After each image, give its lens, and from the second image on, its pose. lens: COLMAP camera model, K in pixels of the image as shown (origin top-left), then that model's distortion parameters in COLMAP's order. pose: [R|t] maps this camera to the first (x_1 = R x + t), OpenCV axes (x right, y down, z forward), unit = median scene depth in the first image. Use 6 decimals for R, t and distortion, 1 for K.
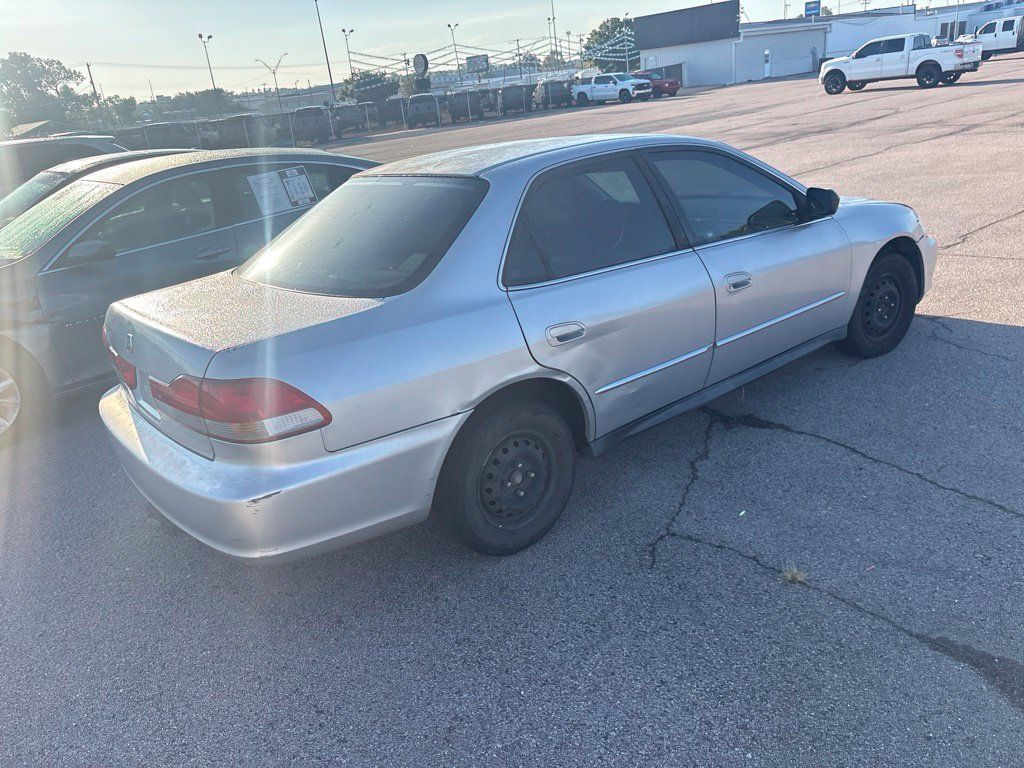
lens RADIAL K [[763.0, 0, 513.7], [0, 763.0, 387.1], [0, 0, 1]] dist [0.051793, -0.048992]
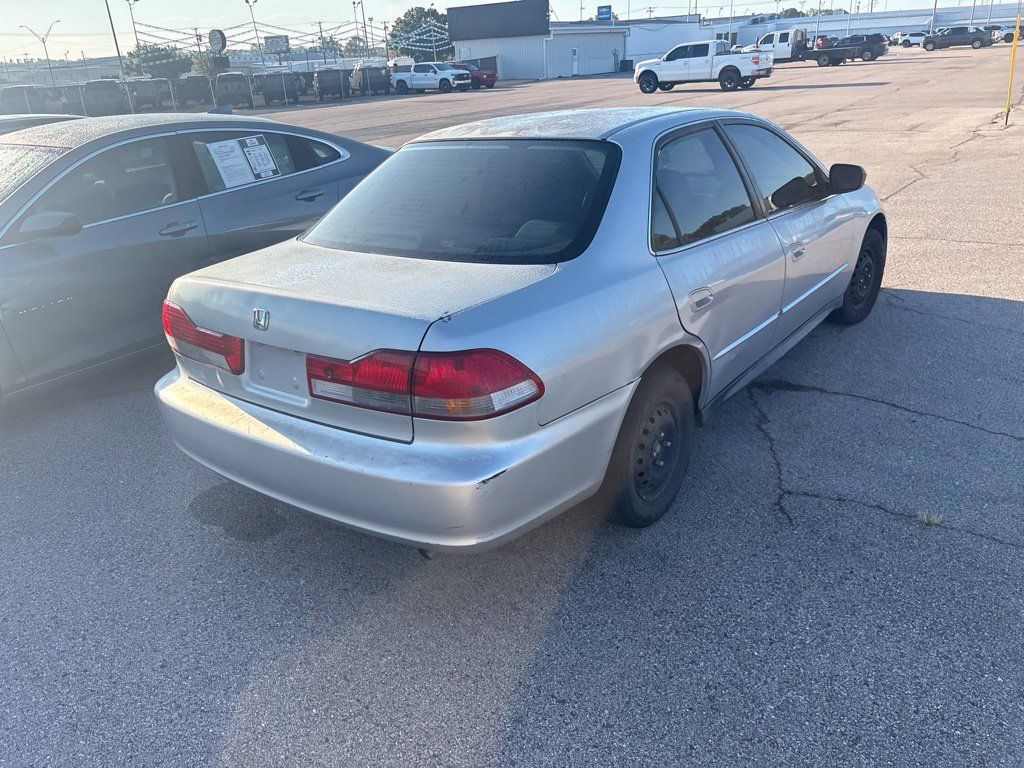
lens RADIAL K [[763.0, 0, 491.3], [0, 763.0, 387.0], [0, 0, 1]] dist [0.051793, -0.048992]
pose [[0.970604, -0.046164, 0.236214, -0.370948], [0.044058, 0.998928, 0.014188, 0.014926], [-0.236616, -0.003364, 0.971597, 0.075998]]
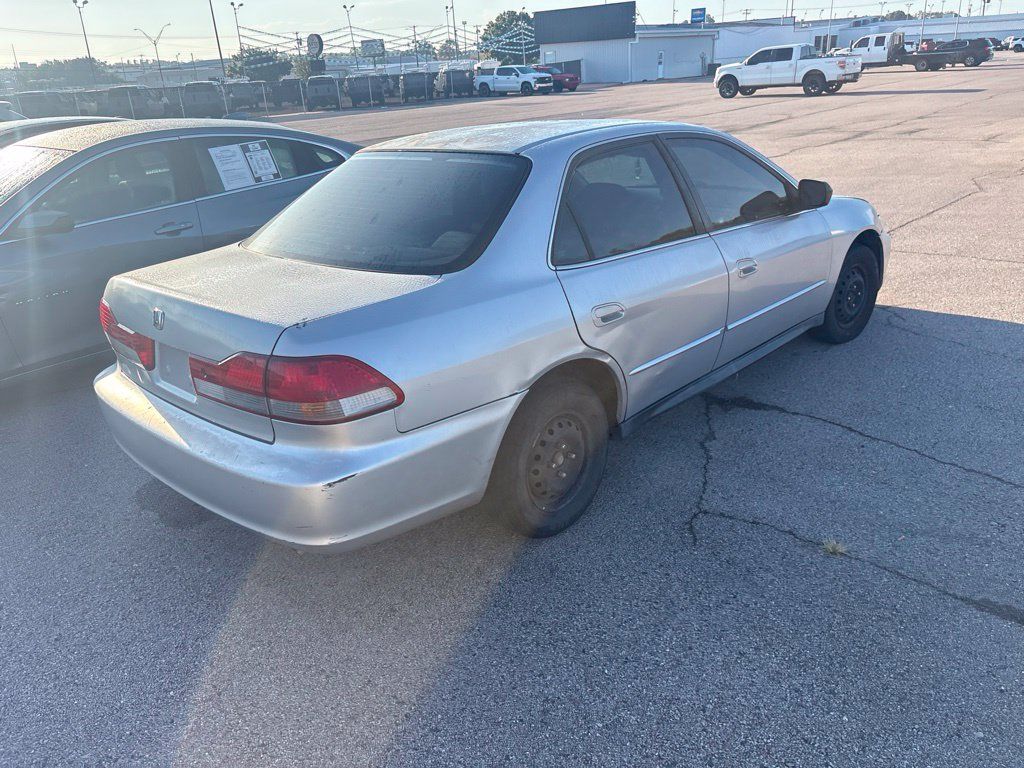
lens RADIAL K [[763.0, 0, 506.3], [0, 763.0, 379.5], [0, 0, 1]] dist [0.051793, -0.048992]
pose [[0.990133, -0.001264, 0.140125, -0.174419], [0.001016, 0.999998, 0.001840, 0.011281], [-0.140127, -0.001679, 0.990132, 0.021037]]
